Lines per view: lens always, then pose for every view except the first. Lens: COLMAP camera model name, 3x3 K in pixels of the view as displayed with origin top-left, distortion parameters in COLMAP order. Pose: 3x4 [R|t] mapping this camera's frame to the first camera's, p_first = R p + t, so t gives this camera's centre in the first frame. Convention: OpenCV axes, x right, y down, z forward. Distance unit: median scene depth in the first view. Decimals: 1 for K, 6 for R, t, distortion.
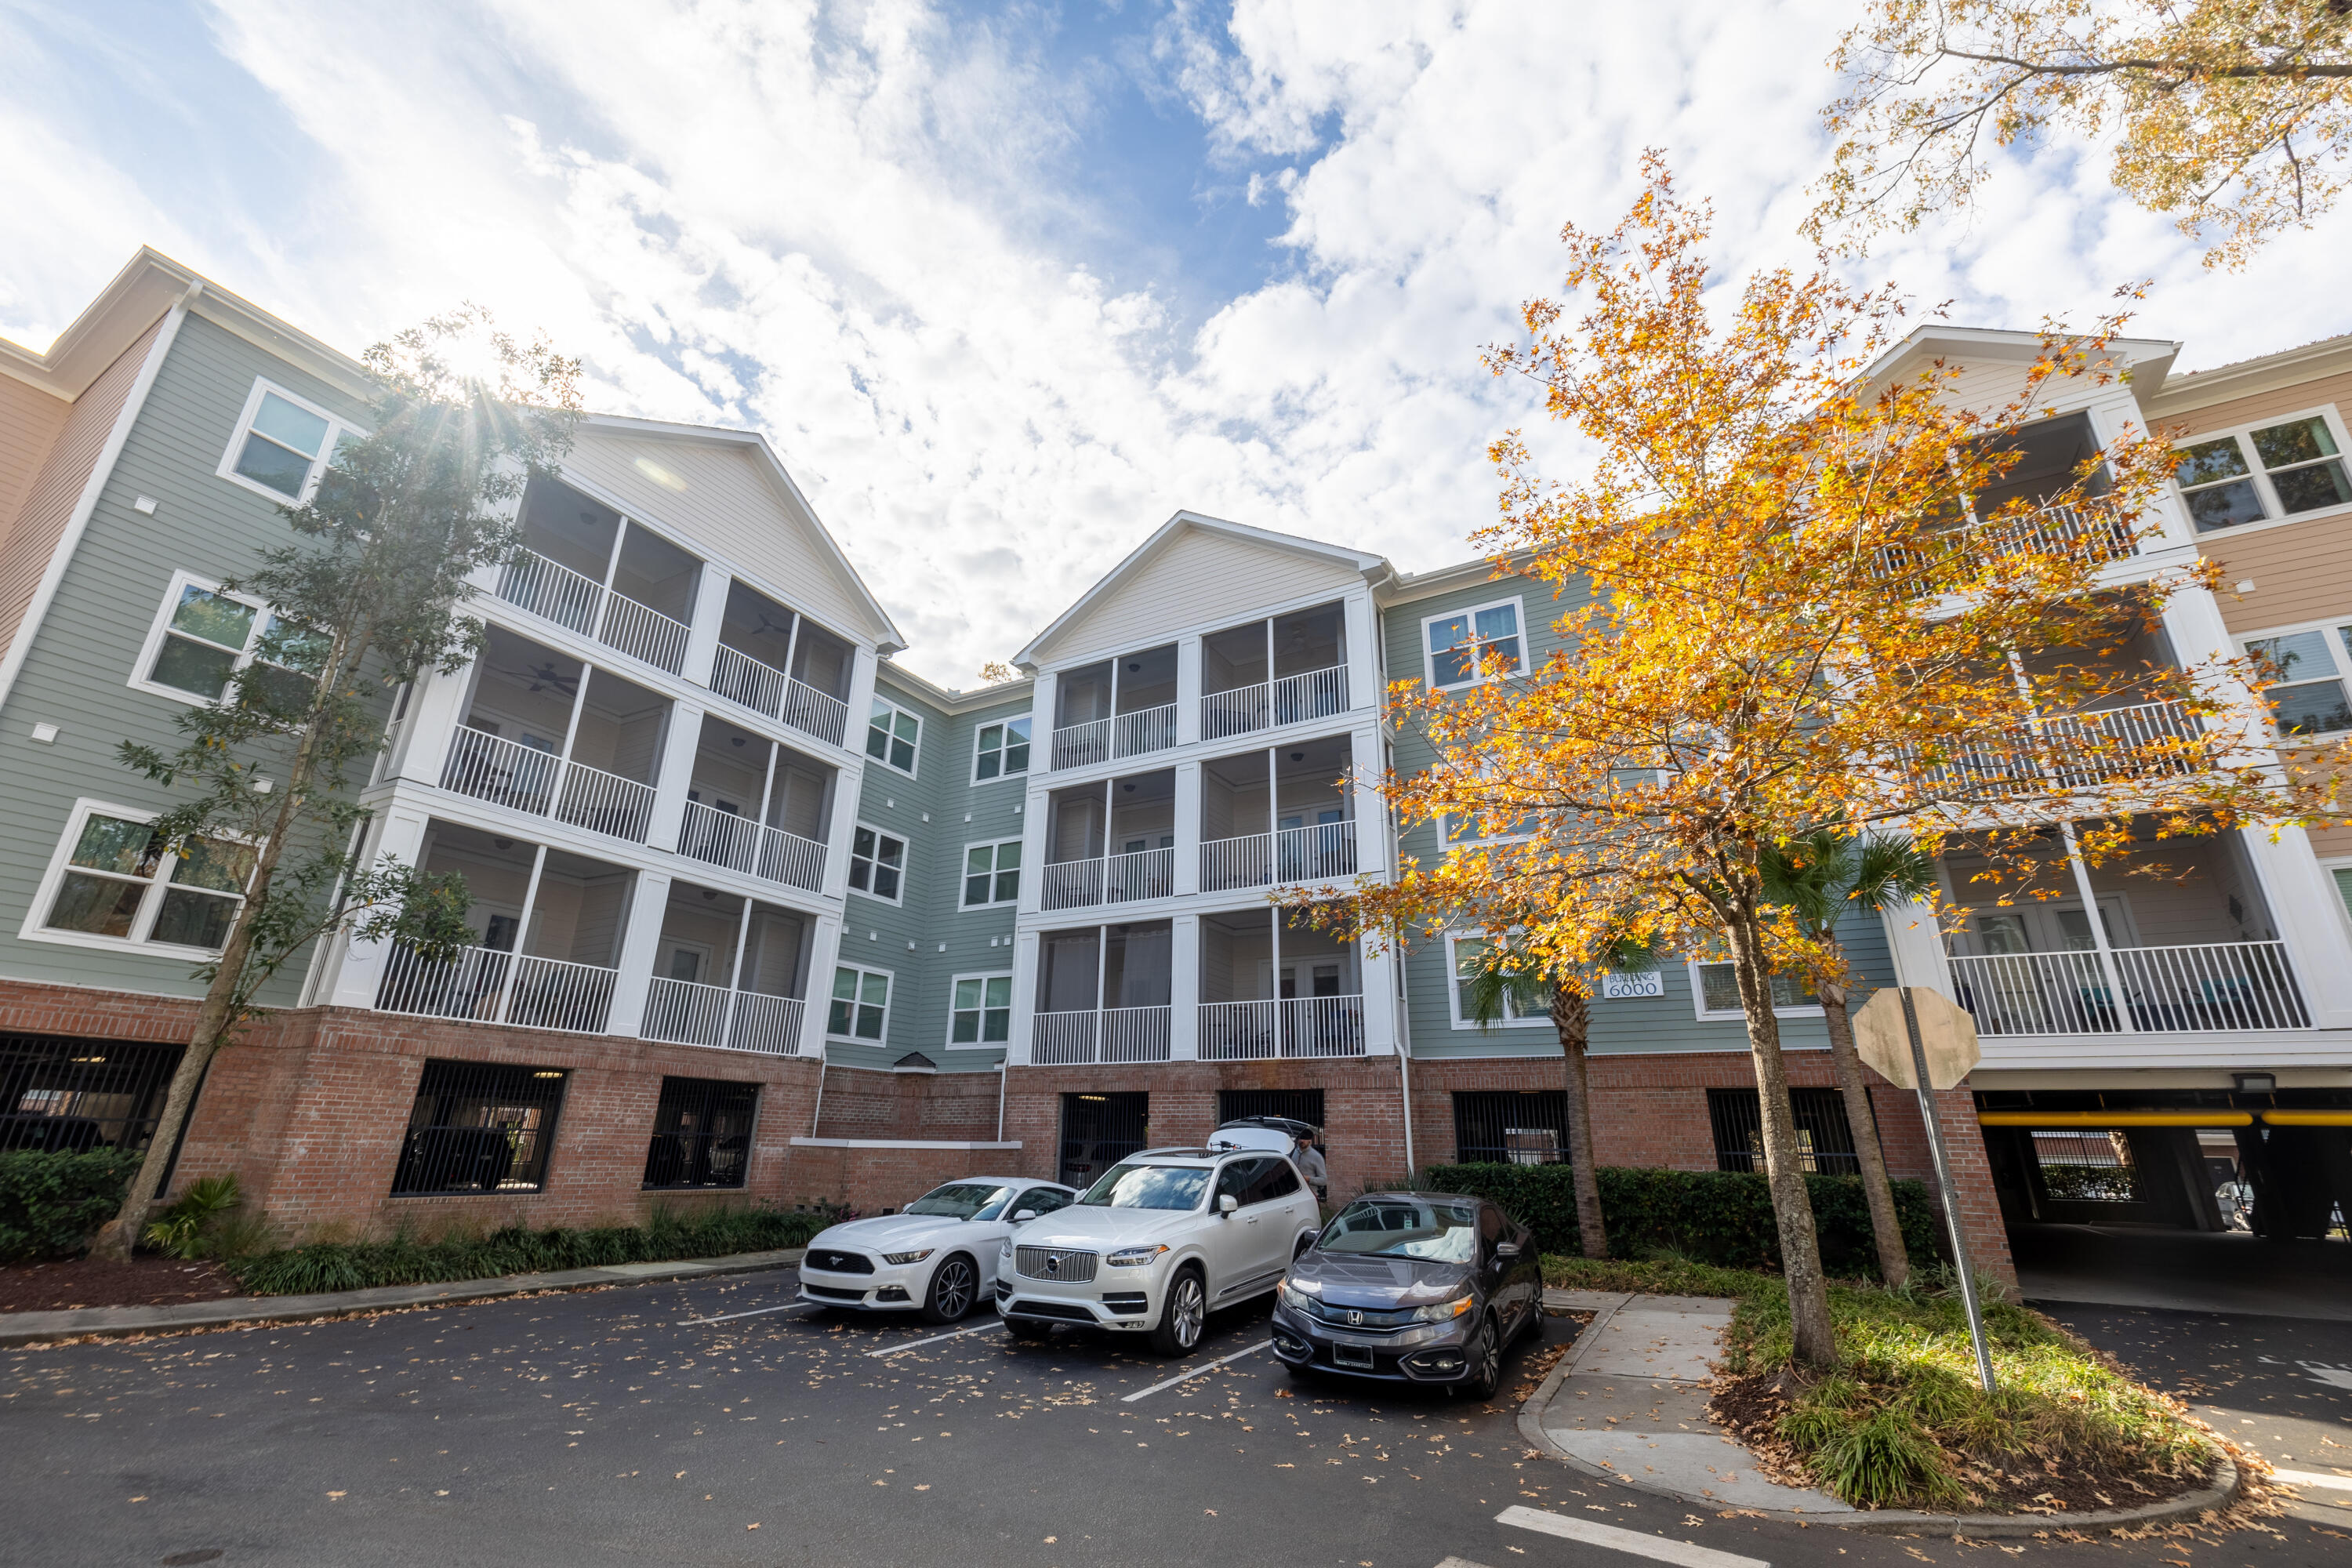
lens RADIAL K [[1002.3, 0, 1176.0], [0, 1002.3, 784.0], [0, 0, 1]] dist [0.000232, -0.000093]
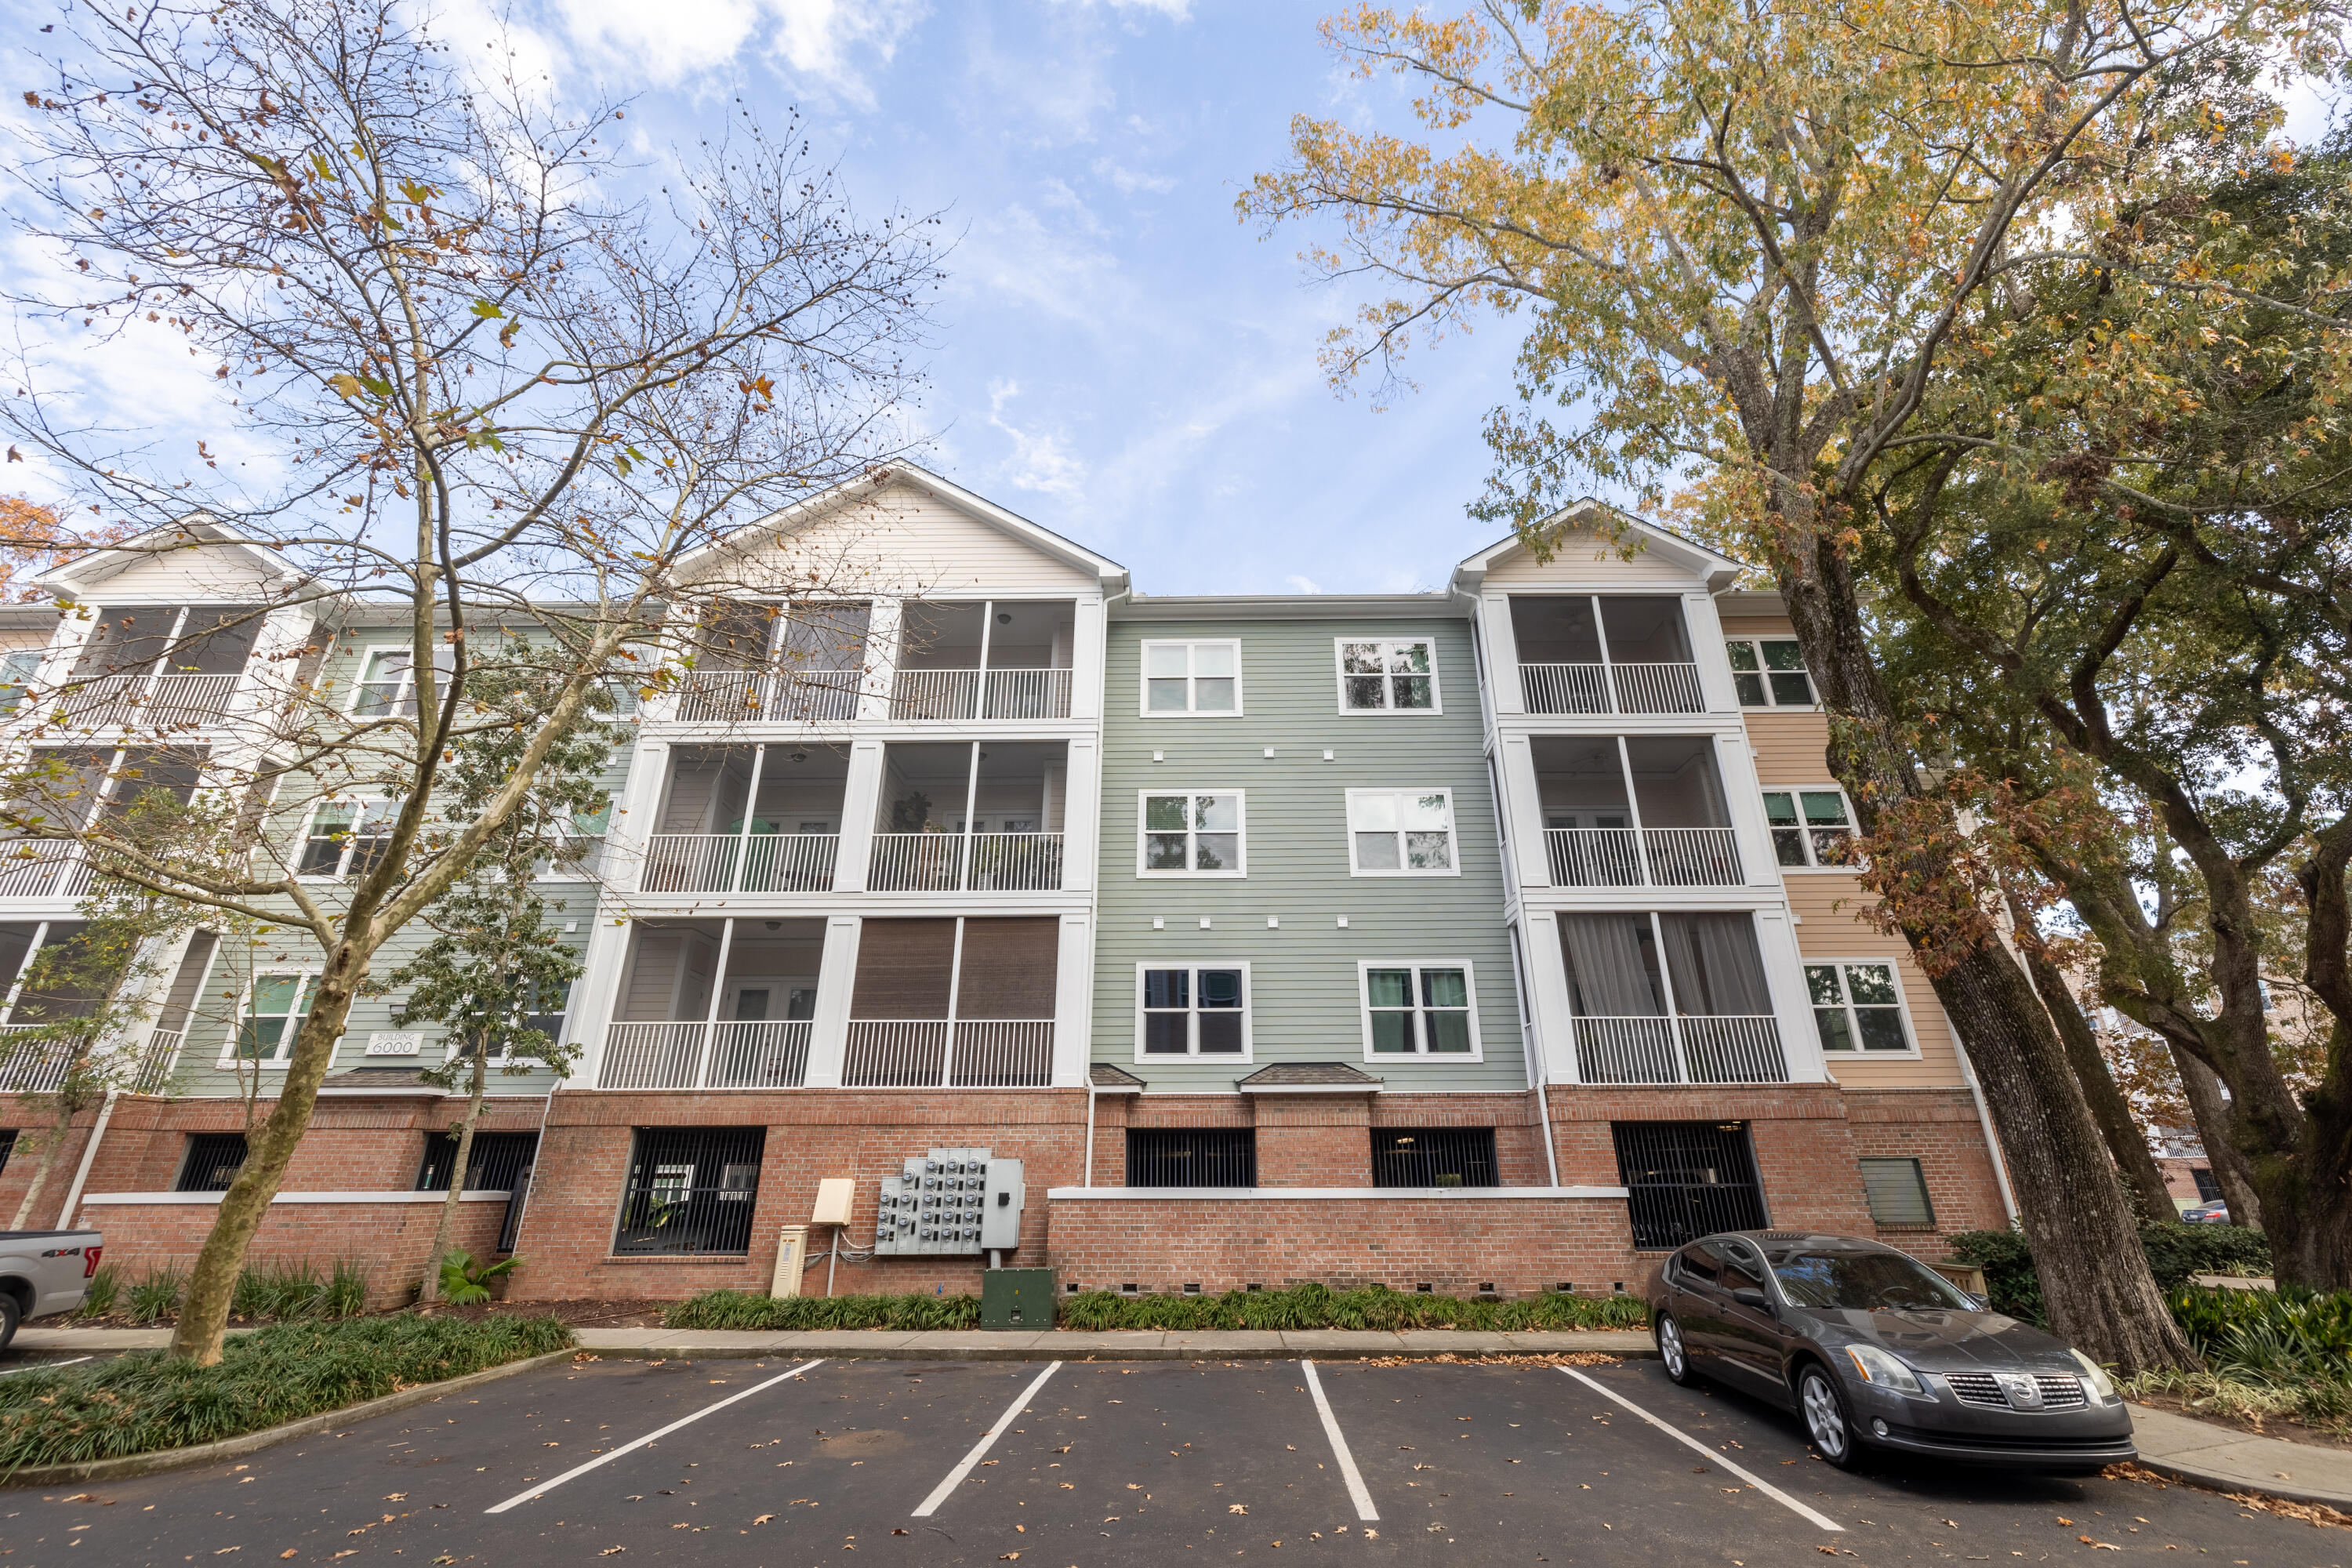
lens RADIAL K [[1002.3, 0, 1176.0], [0, 1002.3, 784.0], [0, 0, 1]] dist [0.000232, -0.000093]
pose [[0.484755, -0.350974, -0.801143, 0.104678], [0.311928, 0.925101, -0.216537, 0.065073], [0.817138, -0.144932, 0.557926, 0.172716]]
